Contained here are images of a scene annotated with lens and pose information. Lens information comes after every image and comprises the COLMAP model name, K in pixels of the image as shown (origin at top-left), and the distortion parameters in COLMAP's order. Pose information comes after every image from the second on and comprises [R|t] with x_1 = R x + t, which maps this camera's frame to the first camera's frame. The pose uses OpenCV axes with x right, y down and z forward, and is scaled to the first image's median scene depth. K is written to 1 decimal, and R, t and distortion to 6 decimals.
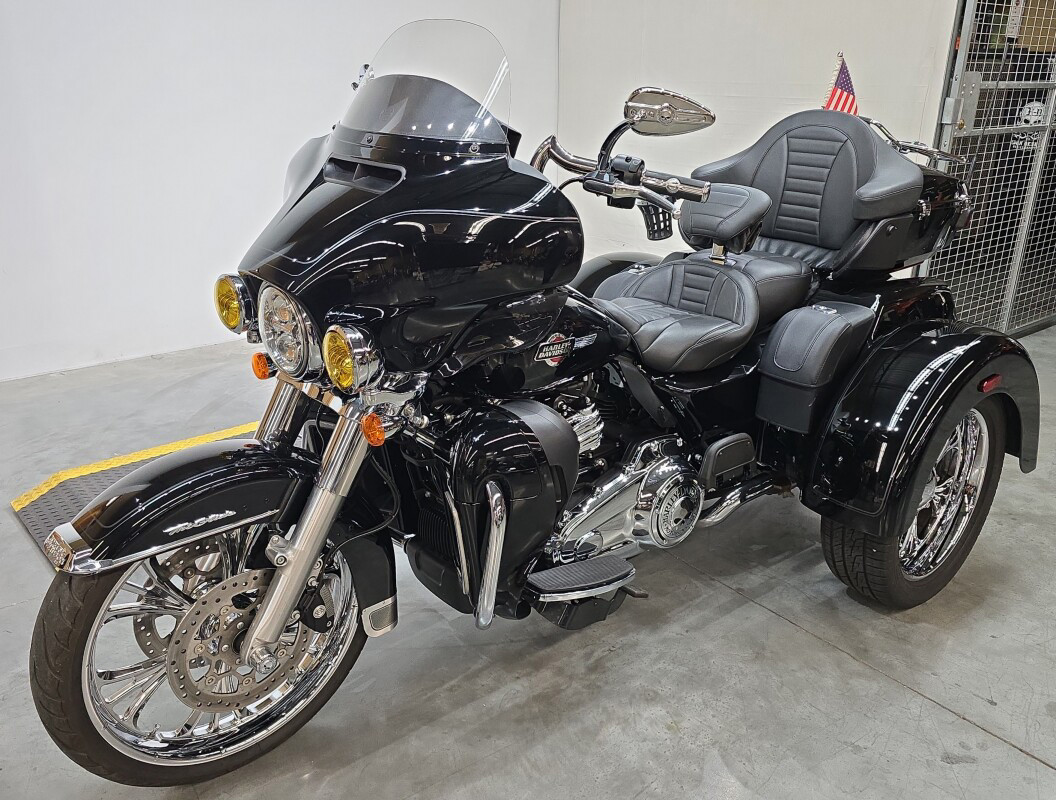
lens RADIAL K [[896.0, 0, 528.0], [0, 896.0, 400.0], [0, 0, 1]] dist [0.010114, -0.000246]
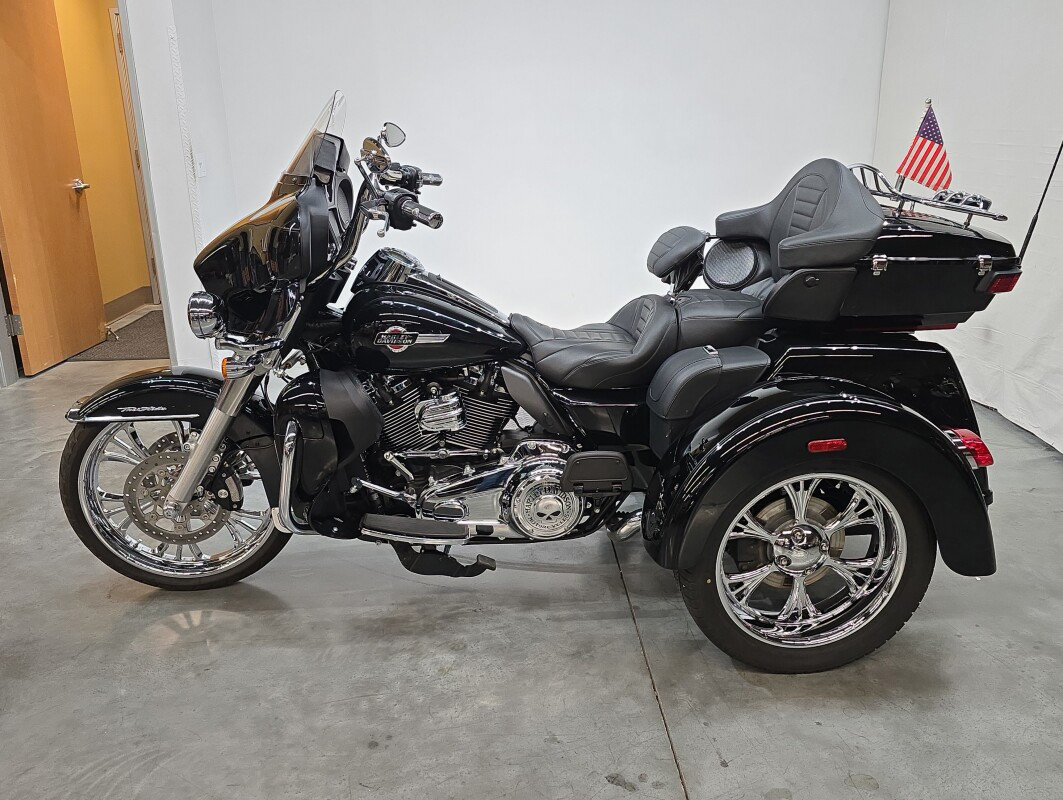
lens RADIAL K [[876.8, 0, 528.8], [0, 876.8, 407.1], [0, 0, 1]] dist [0.016707, -0.002019]
pose [[0.817043, 0.167127, -0.551824, 0.795728], [-0.188718, 0.981867, 0.017951, -0.017229], [0.544818, 0.089473, 0.833767, 0.062455]]
